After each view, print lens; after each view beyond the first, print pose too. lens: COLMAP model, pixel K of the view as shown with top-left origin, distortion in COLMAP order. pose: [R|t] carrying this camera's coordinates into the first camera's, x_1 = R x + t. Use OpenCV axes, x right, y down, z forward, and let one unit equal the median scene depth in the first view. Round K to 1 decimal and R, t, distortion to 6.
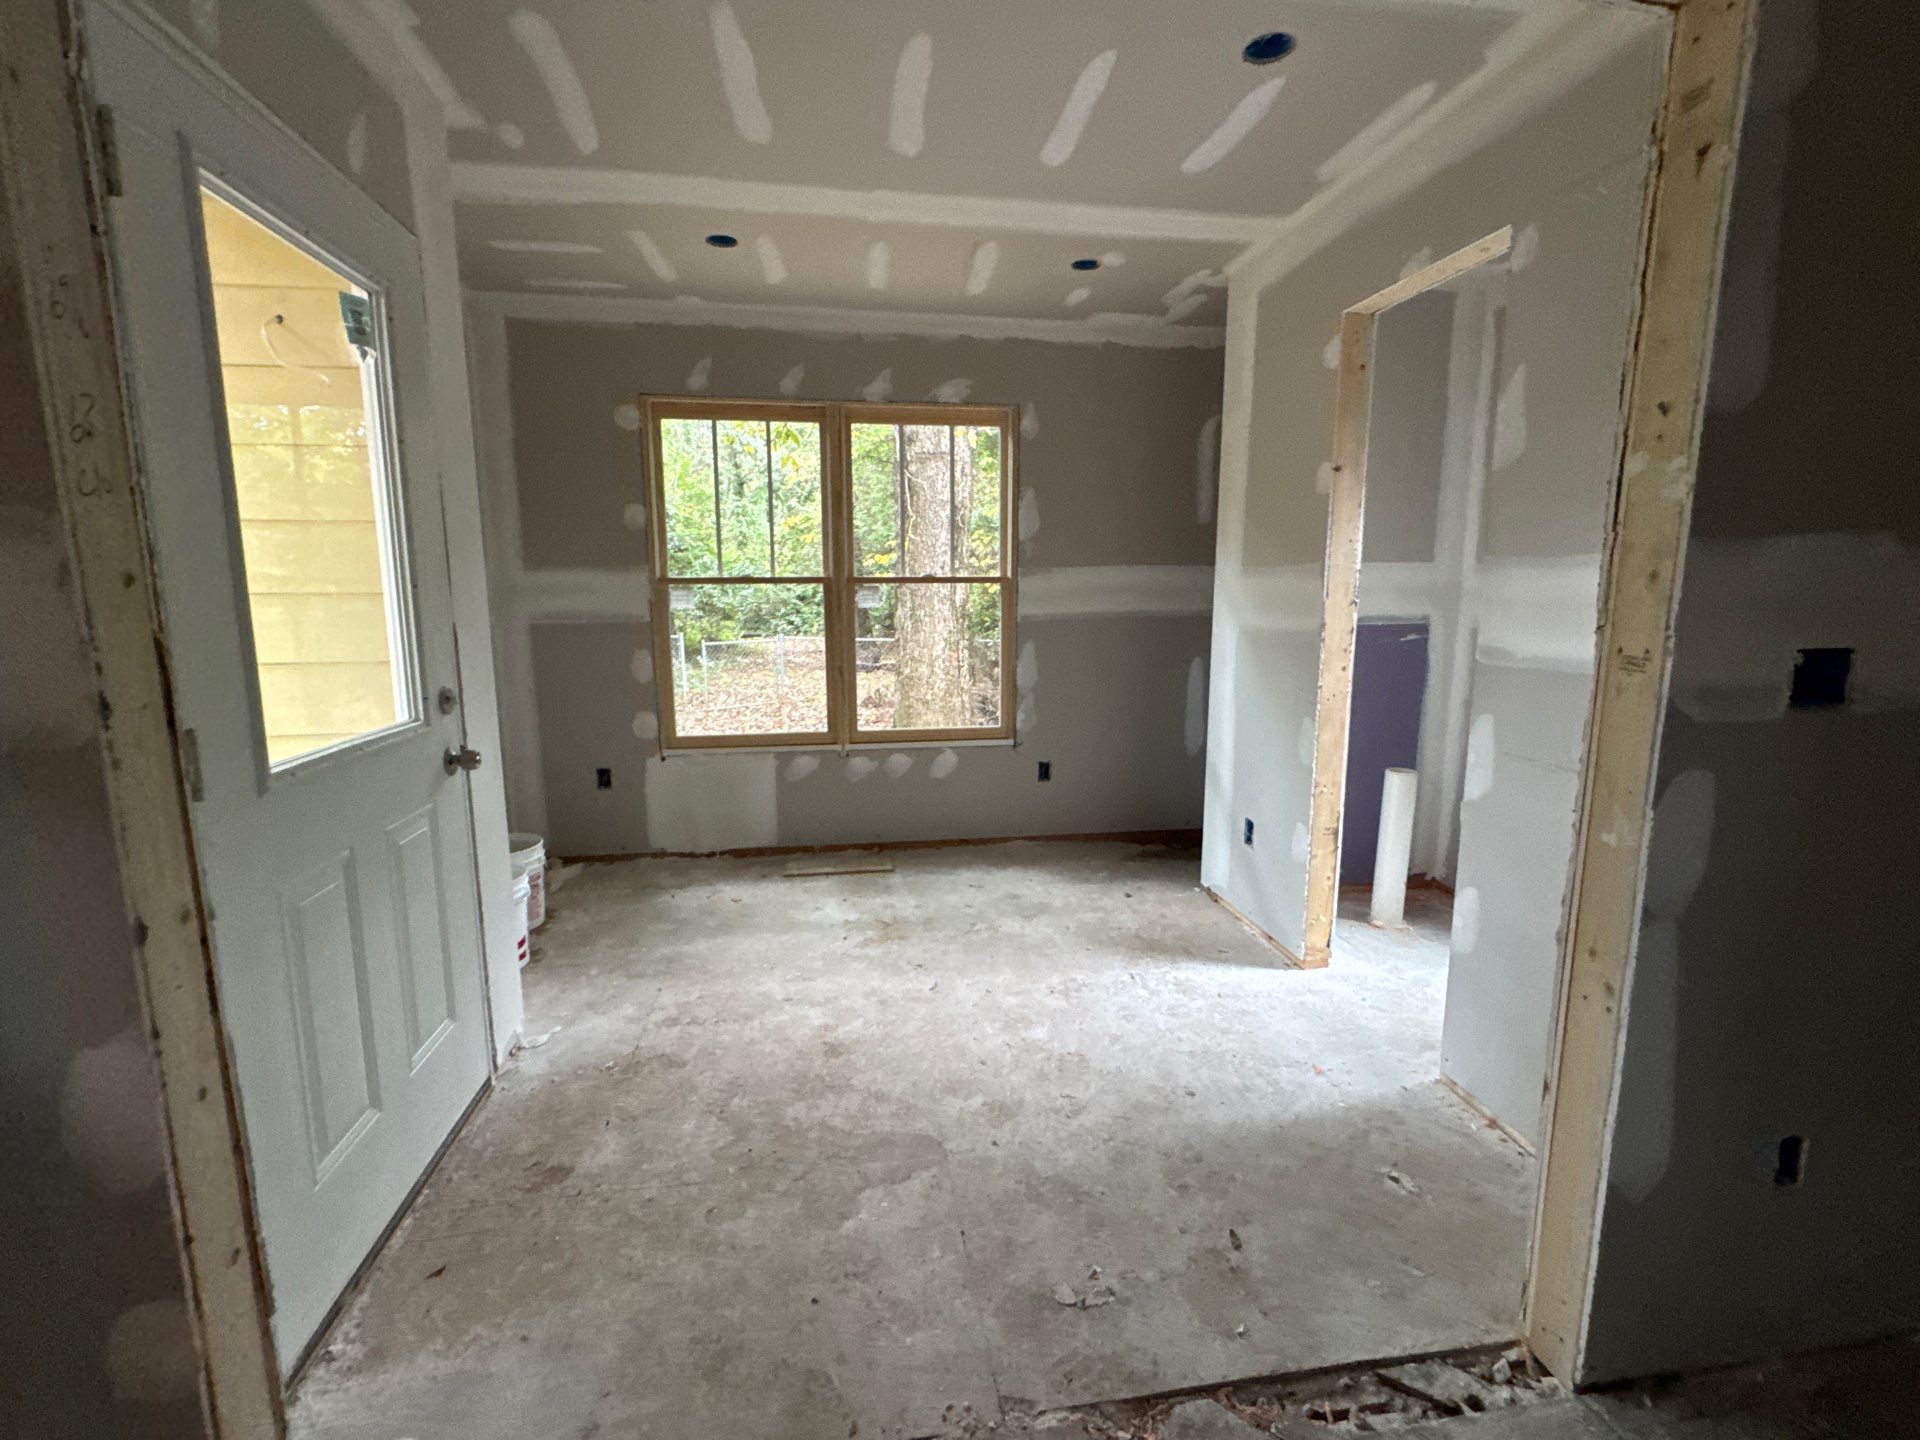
lens RADIAL K [[866.5, 0, 959.4], [0, 866.5, 719.3], [0, 0, 1]] dist [0.002045, -0.000632]
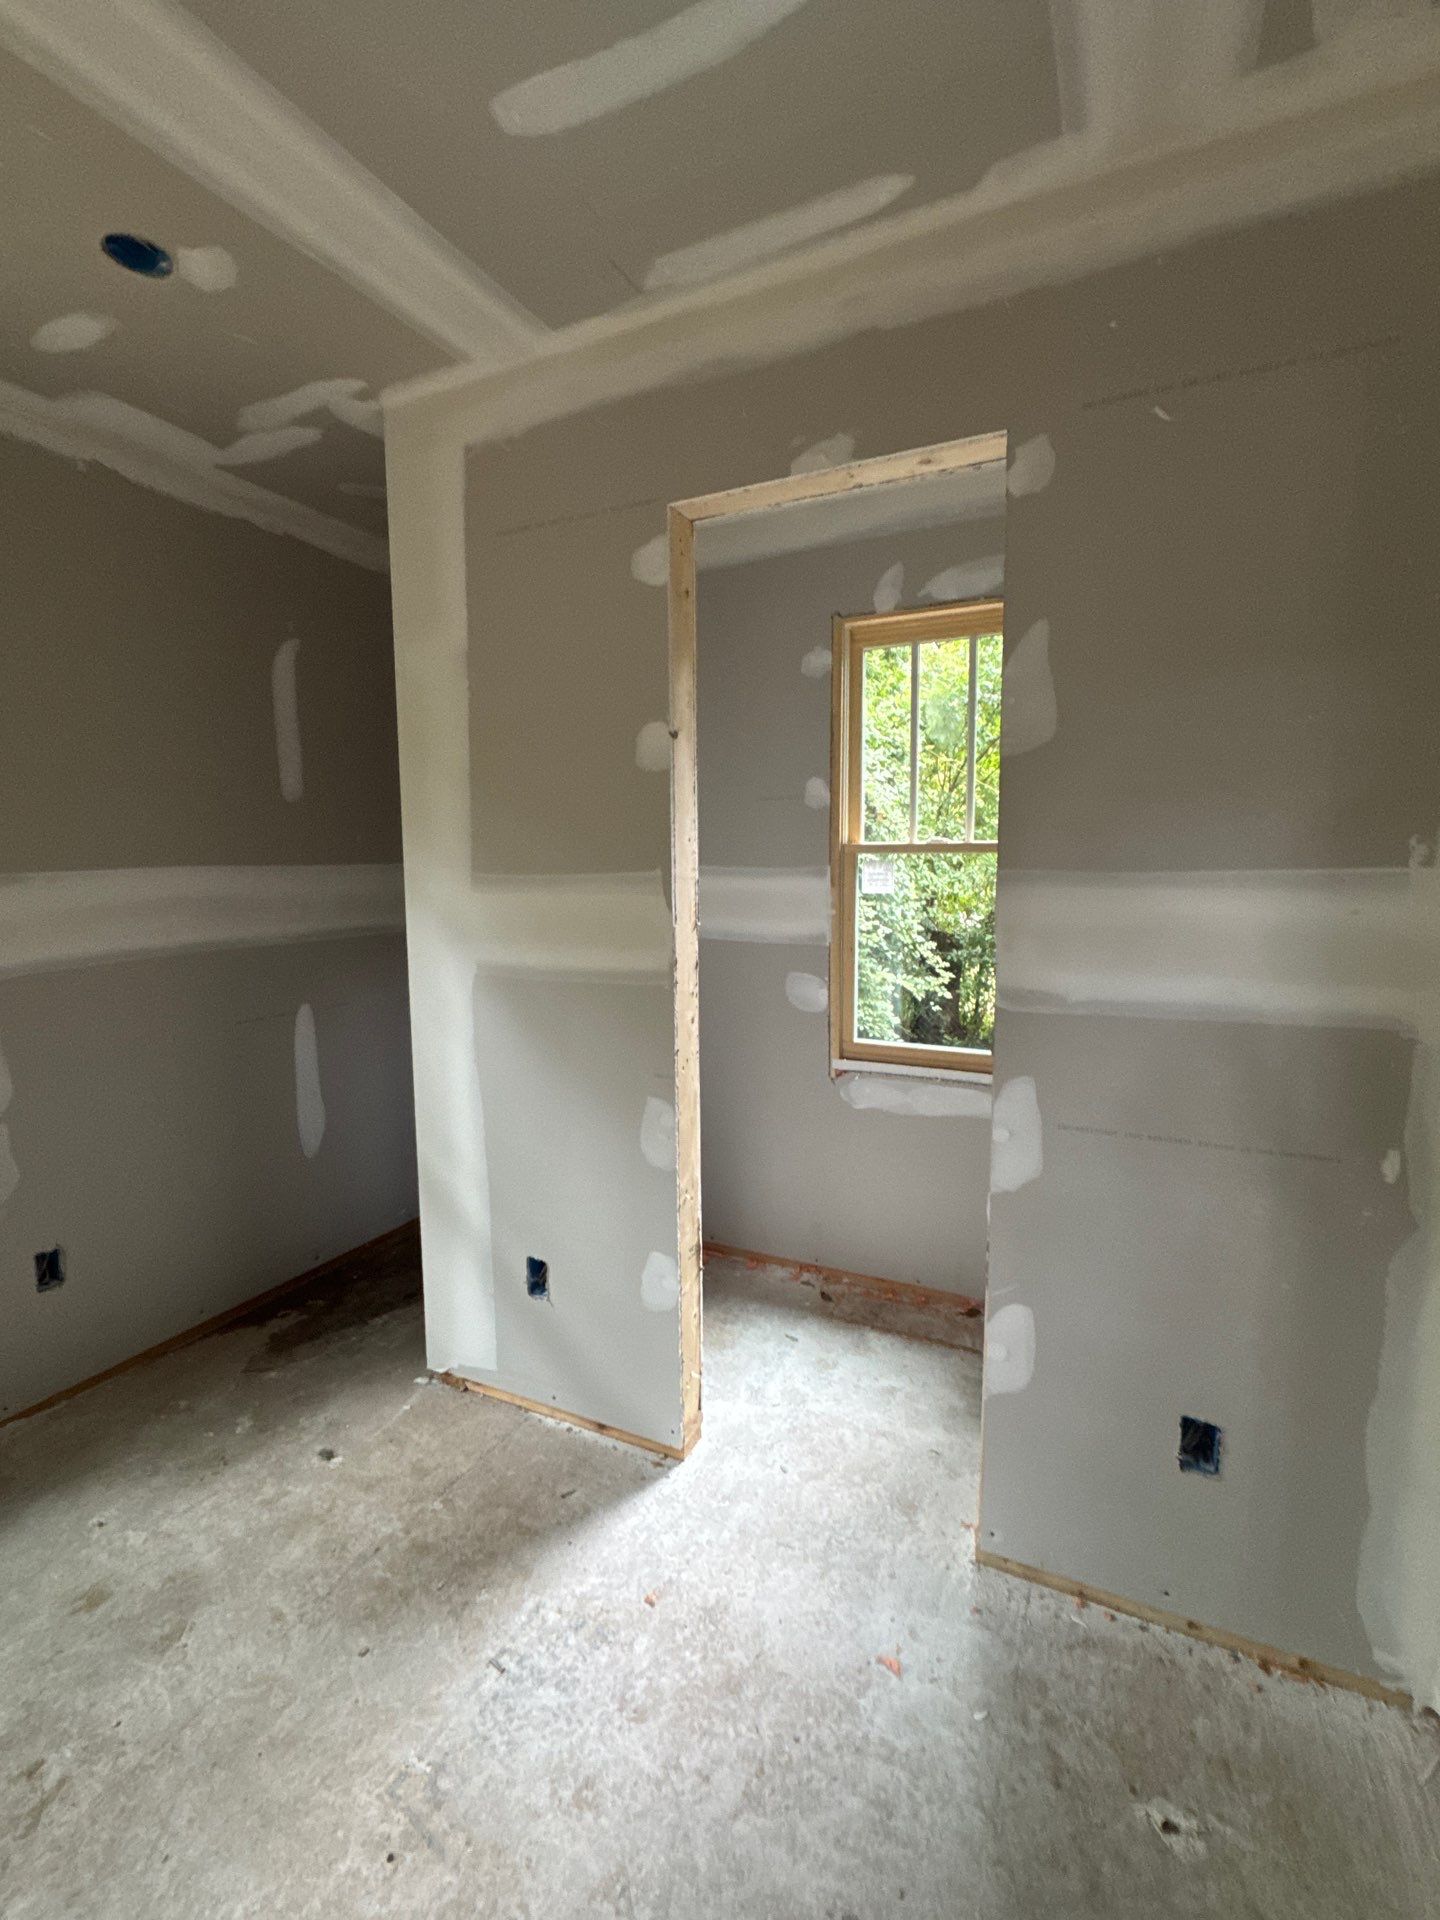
lens RADIAL K [[866.5, 0, 720.0], [0, 866.5, 959.6], [0, 0, 1]] dist [0.002045, -0.000632]
pose [[0.575800, -0.094229, 0.812142, -0.102558], [0.135609, 0.990584, 0.018788, -0.109949], [-0.806266, 0.099316, 0.583157, 0.534155]]
